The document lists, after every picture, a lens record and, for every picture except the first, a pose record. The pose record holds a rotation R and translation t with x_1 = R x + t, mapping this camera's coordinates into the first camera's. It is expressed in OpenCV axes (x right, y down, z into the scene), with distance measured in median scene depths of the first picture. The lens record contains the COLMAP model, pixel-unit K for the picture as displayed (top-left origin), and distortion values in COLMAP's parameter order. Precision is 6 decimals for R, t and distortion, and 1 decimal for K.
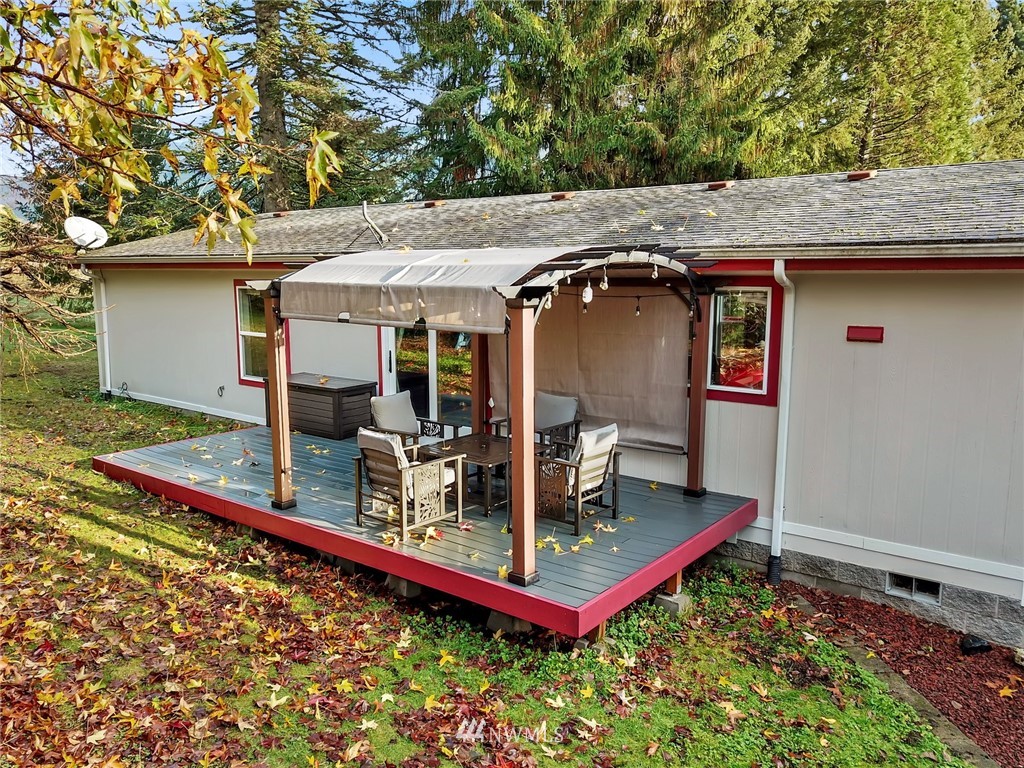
lens RADIAL K [[802.4, 0, 508.5], [0, 802.4, 384.6], [0, 0, 1]] dist [0.013329, -0.007415]
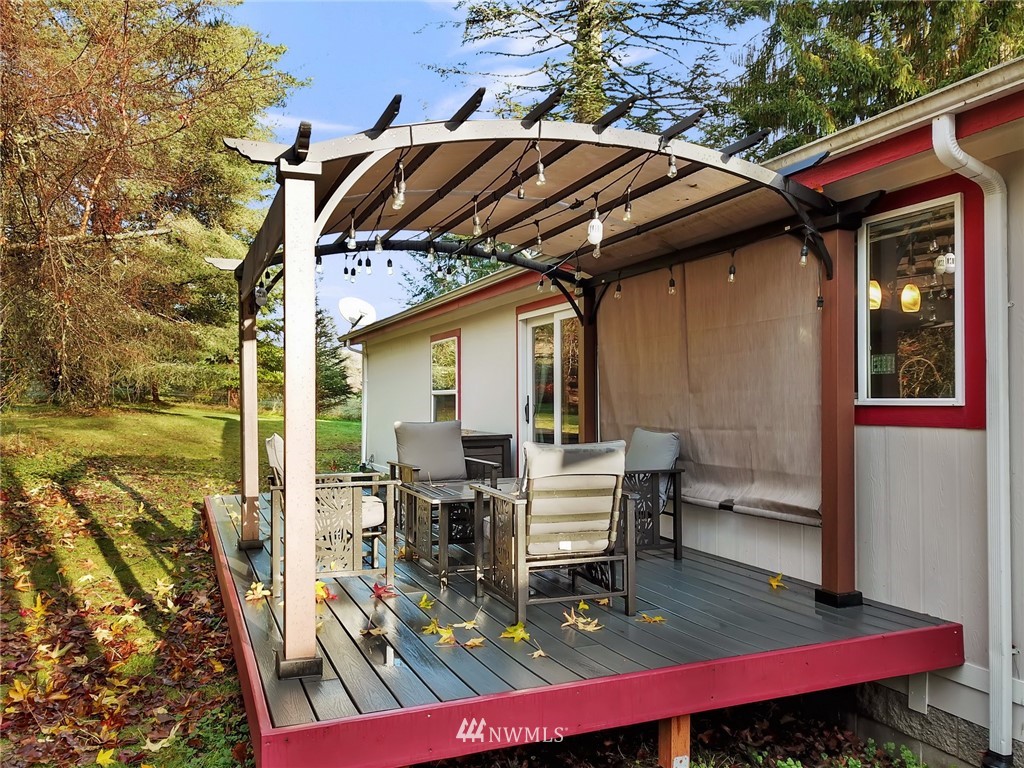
lens RADIAL K [[802.4, 0, 513.5], [0, 802.4, 386.8], [0, 0, 1]] dist [0.013329, -0.007415]
pose [[0.869570, -0.010484, -0.493698, 0.308235], [-0.070694, 0.986834, -0.145471, 0.088090], [0.488723, 0.161399, 0.857380, 0.411613]]
